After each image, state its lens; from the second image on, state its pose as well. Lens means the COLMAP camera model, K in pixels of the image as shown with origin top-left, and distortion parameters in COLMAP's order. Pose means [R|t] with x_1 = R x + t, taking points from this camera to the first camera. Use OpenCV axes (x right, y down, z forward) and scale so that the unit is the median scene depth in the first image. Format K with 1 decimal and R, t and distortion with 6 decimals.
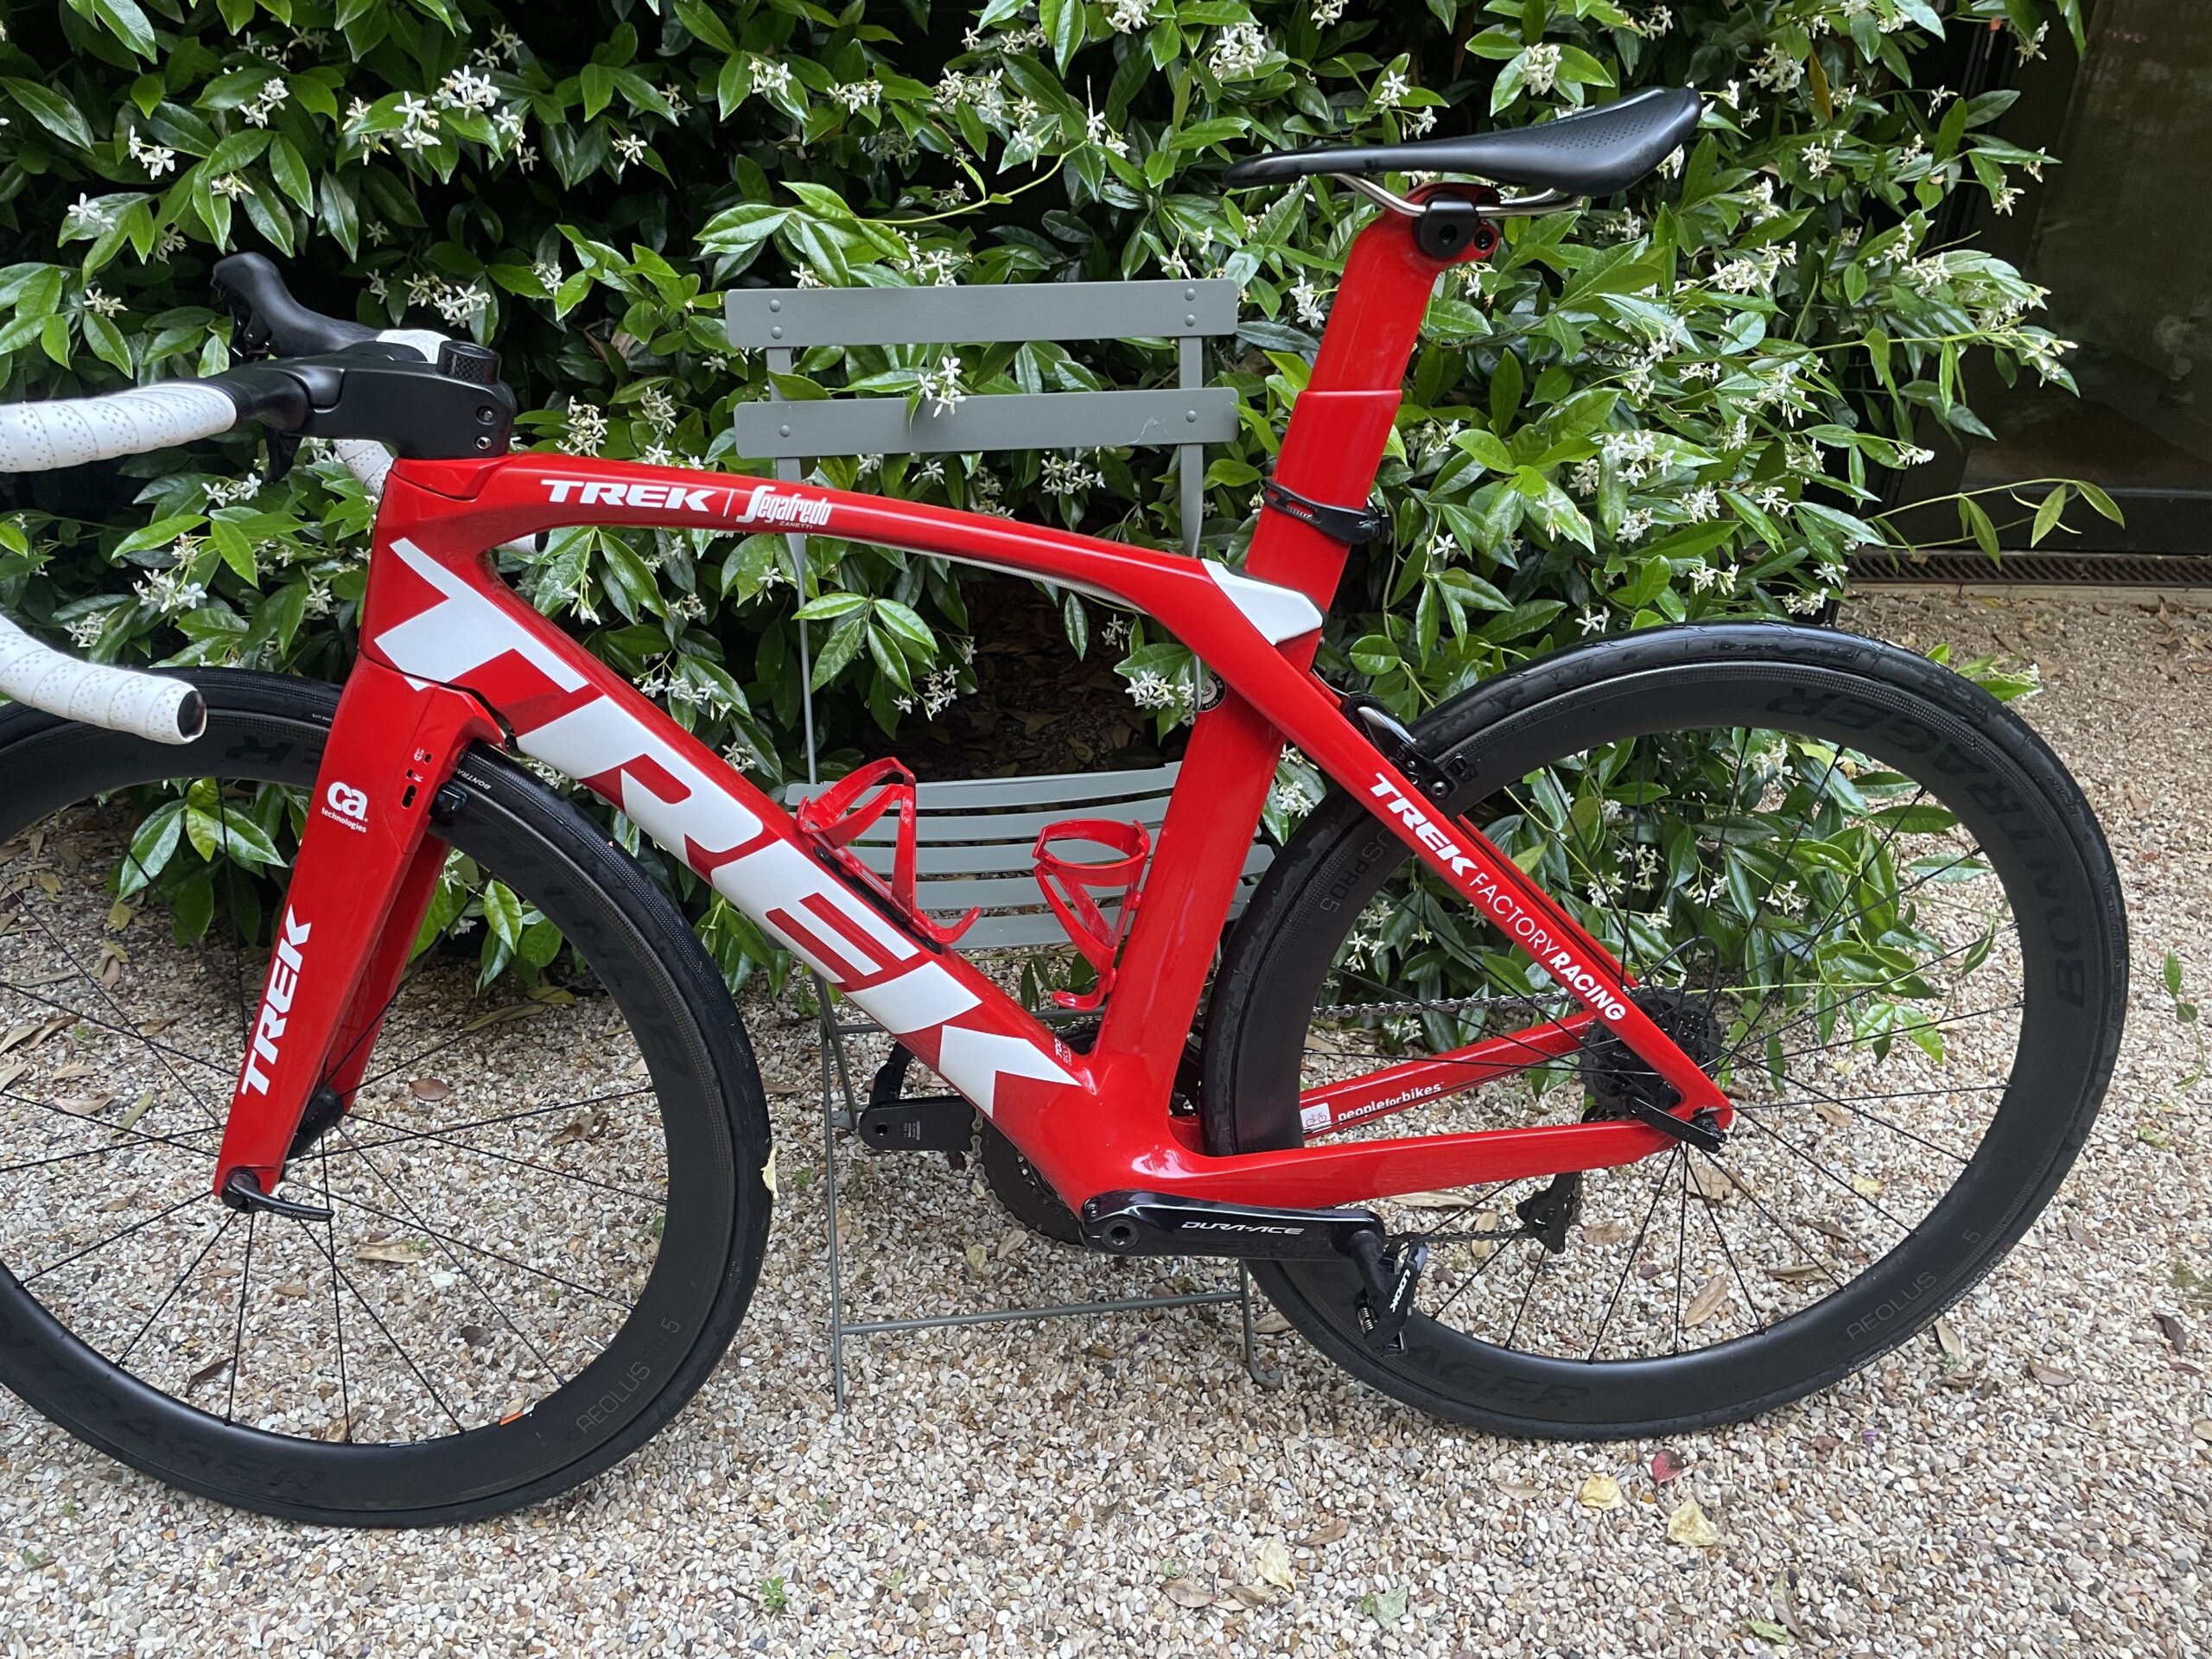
lens RADIAL K [[1670.1, 0, 1094.6], [0, 1670.1, 790.7], [0, 0, 1]] dist [0.069190, -0.088844]
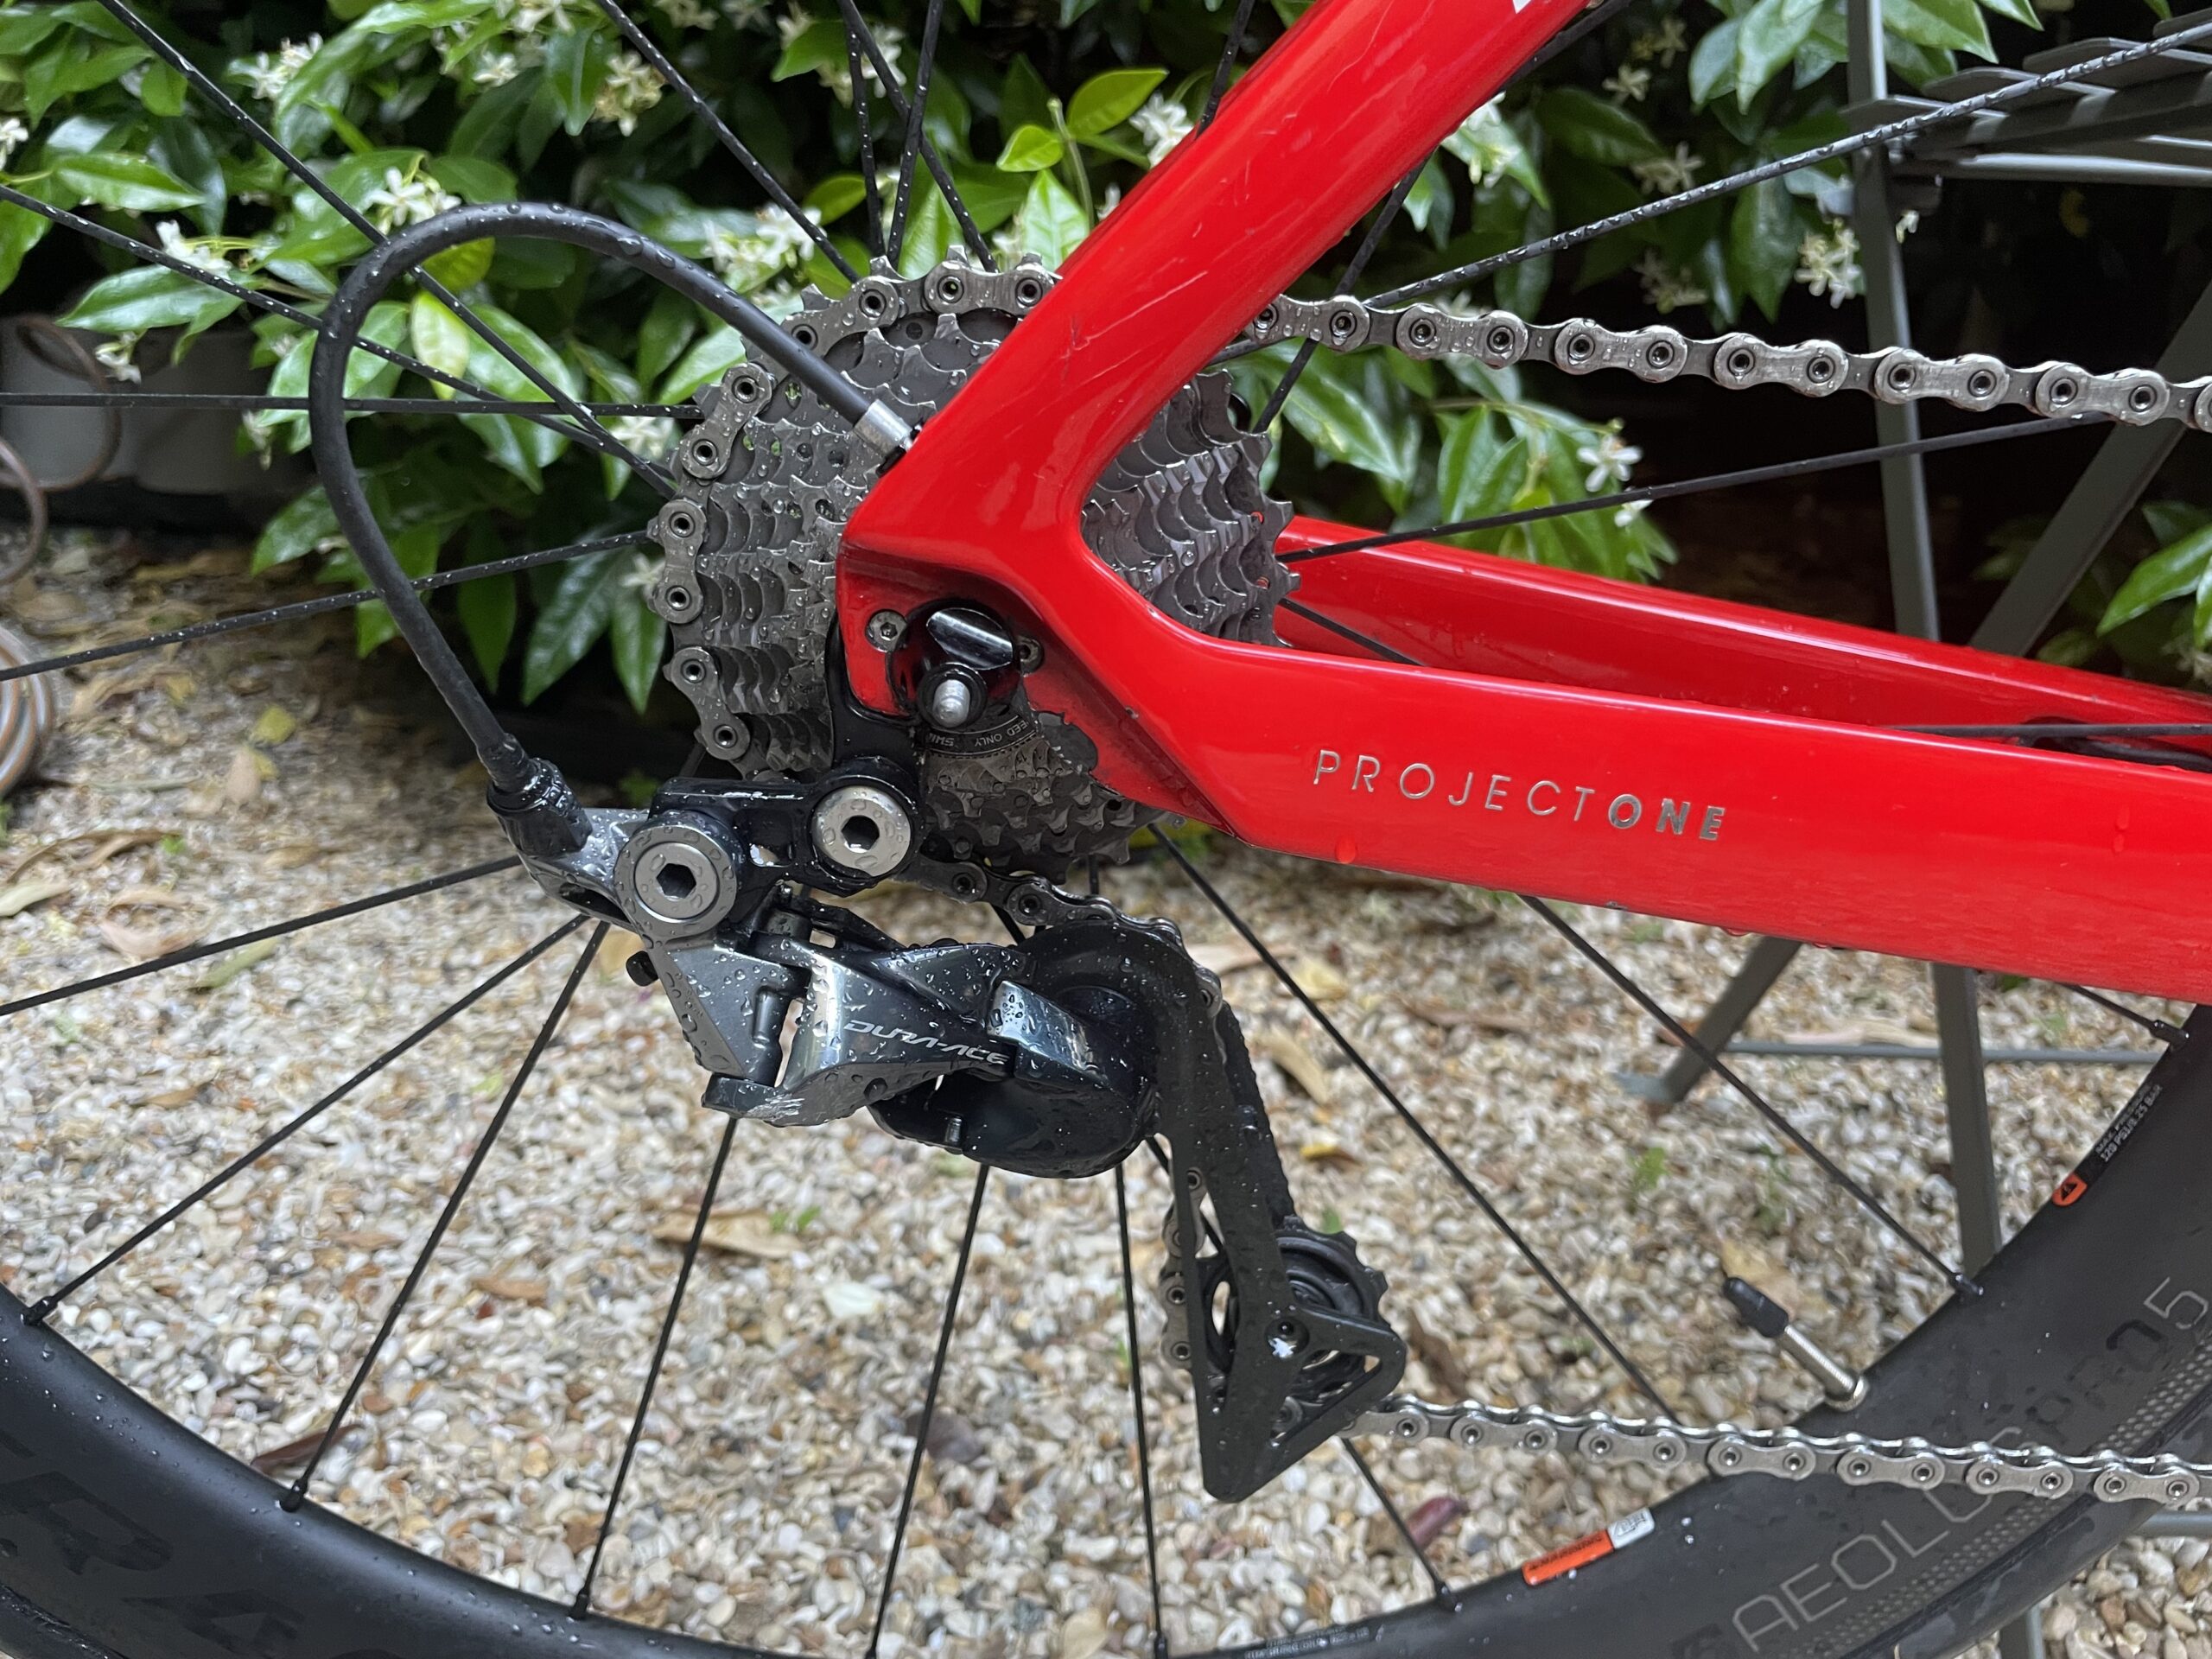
lens RADIAL K [[1670.1, 0, 1084.9], [0, 1670.1, 816.4], [0, 0, 1]] dist [0.069190, -0.088844]
pose [[0.992411, 0.069119, -0.101702, -0.300969], [-0.082481, 0.987588, -0.133665, 0.227075], [0.091201, 0.141039, 0.985794, 0.586159]]
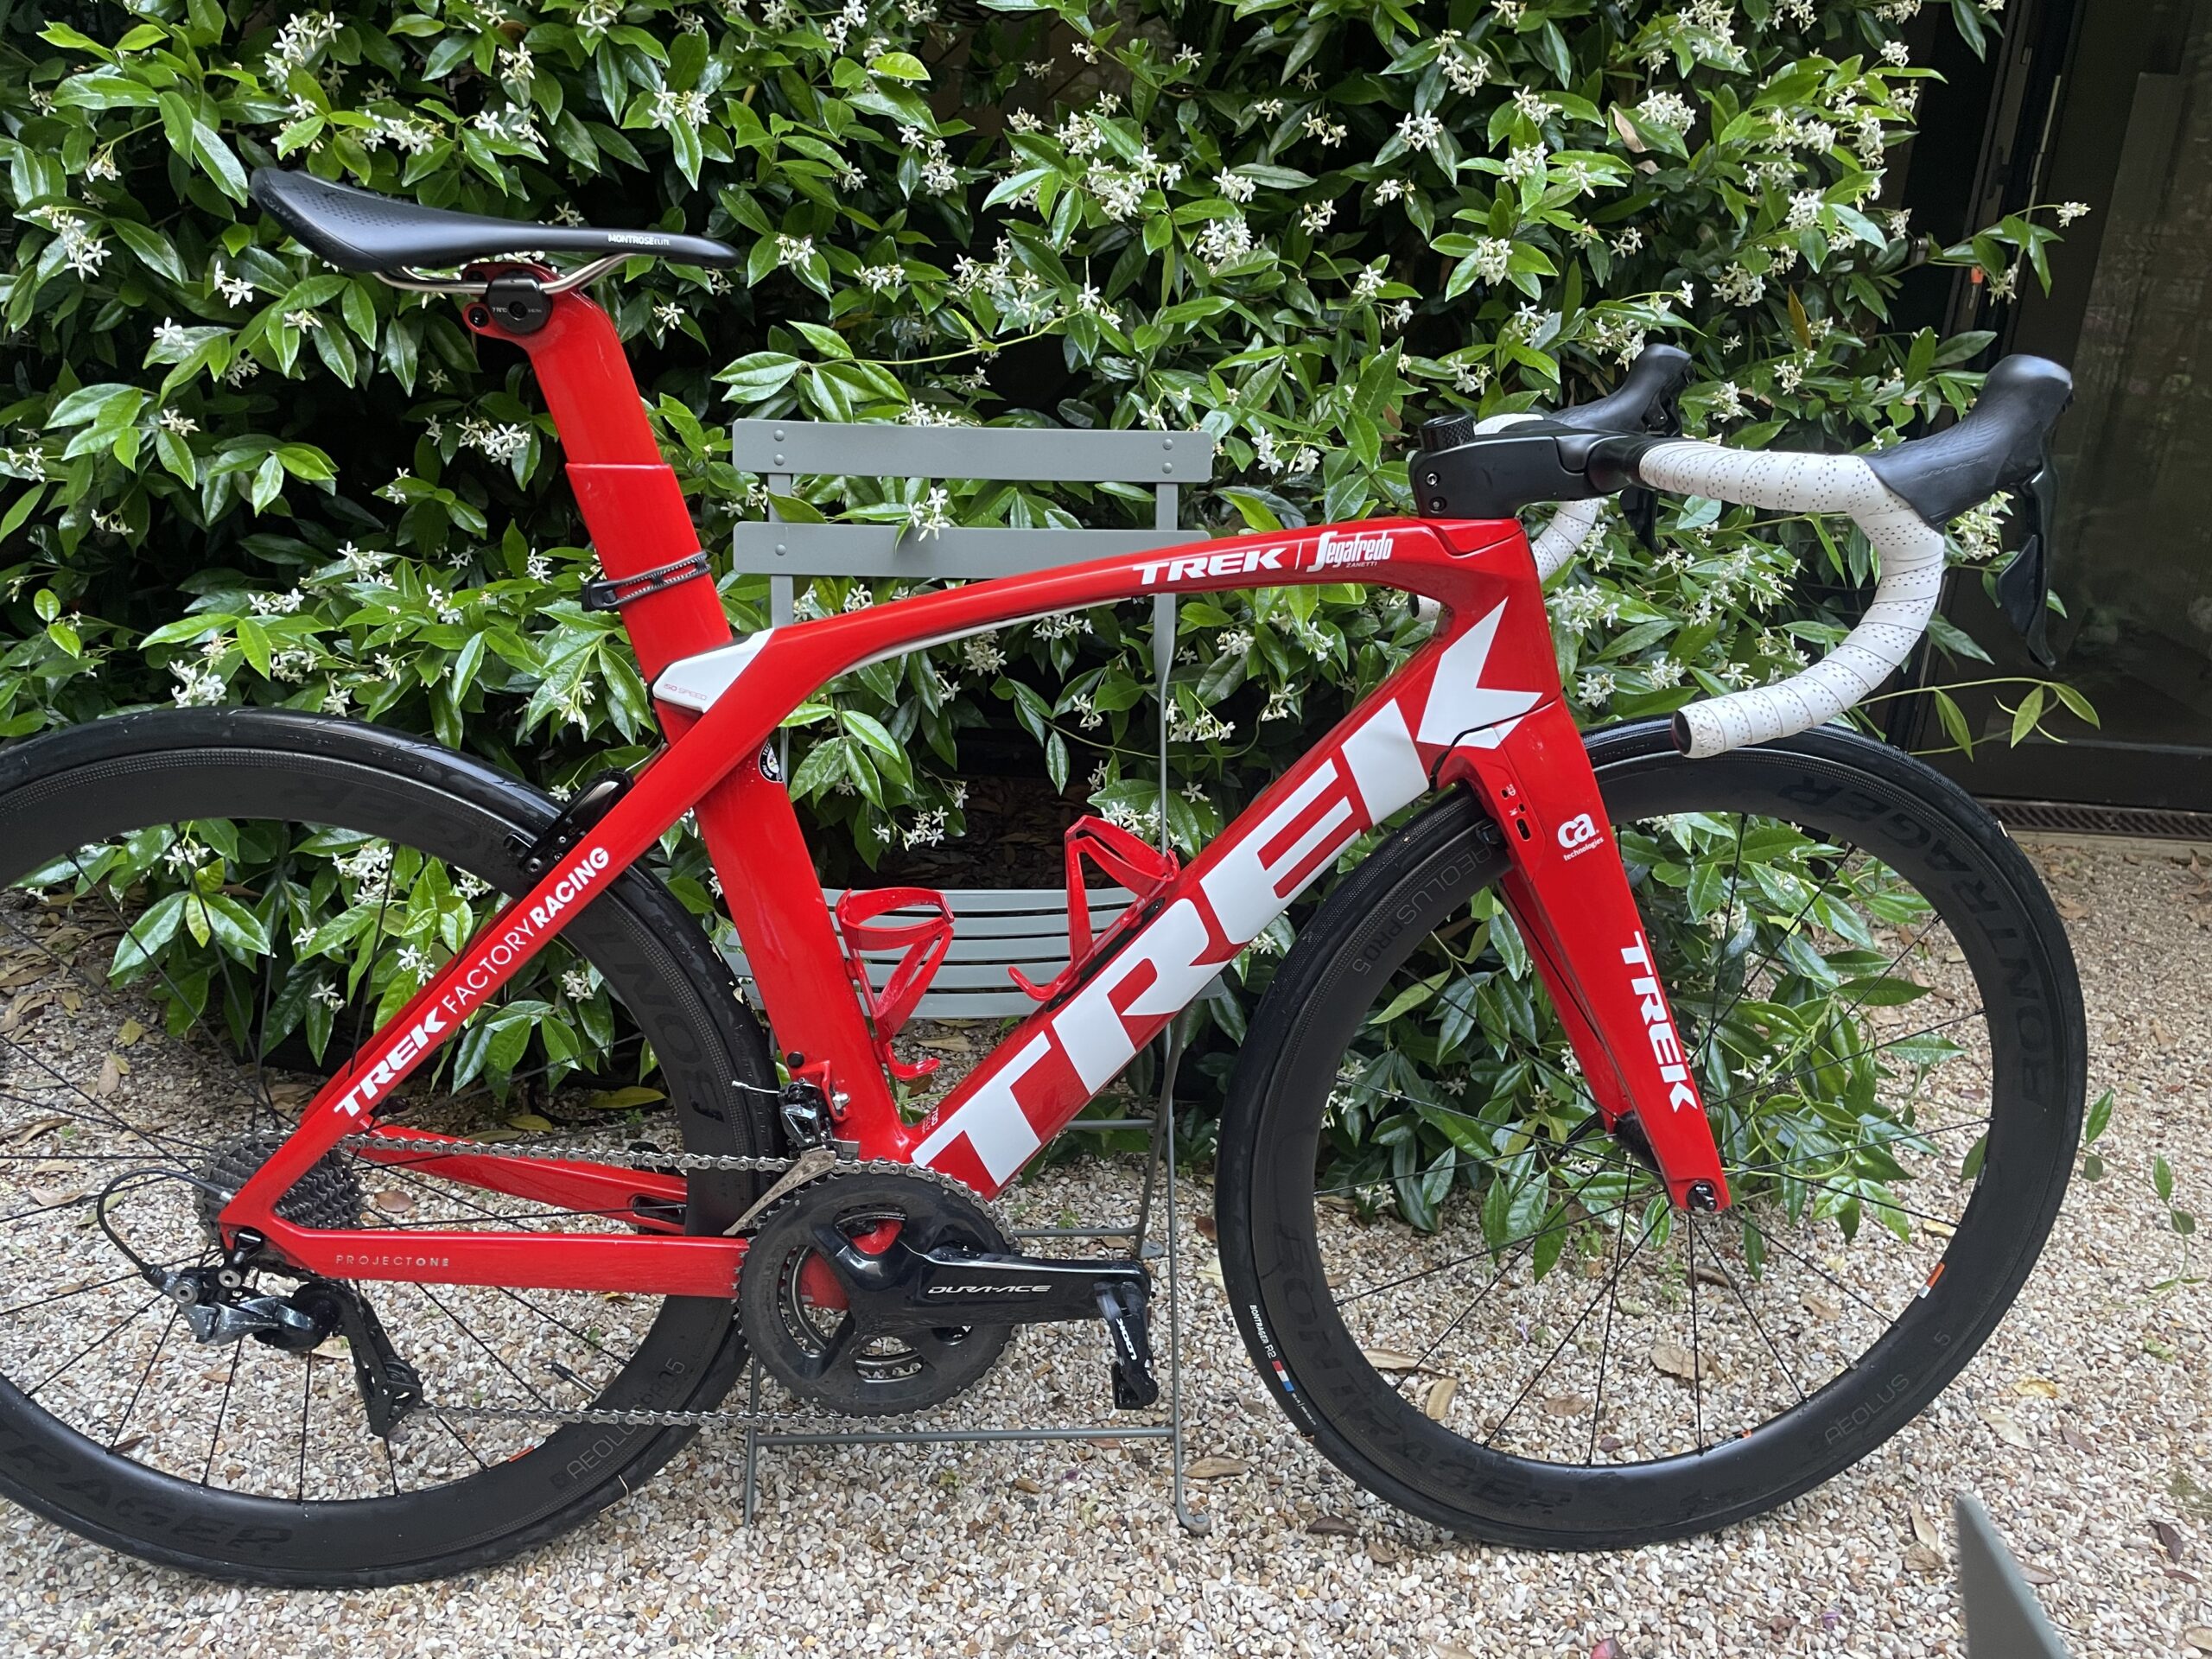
lens RADIAL K [[1670.1, 0, 1110.0], [0, 1670.1, 792.7], [0, 0, 1]] dist [0.069190, -0.088844]
pose [[0.997973, 0.044161, -0.045830, 0.076785], [-0.051316, 0.984280, -0.168993, 0.101626], [0.037647, 0.171002, 0.984551, -0.013810]]
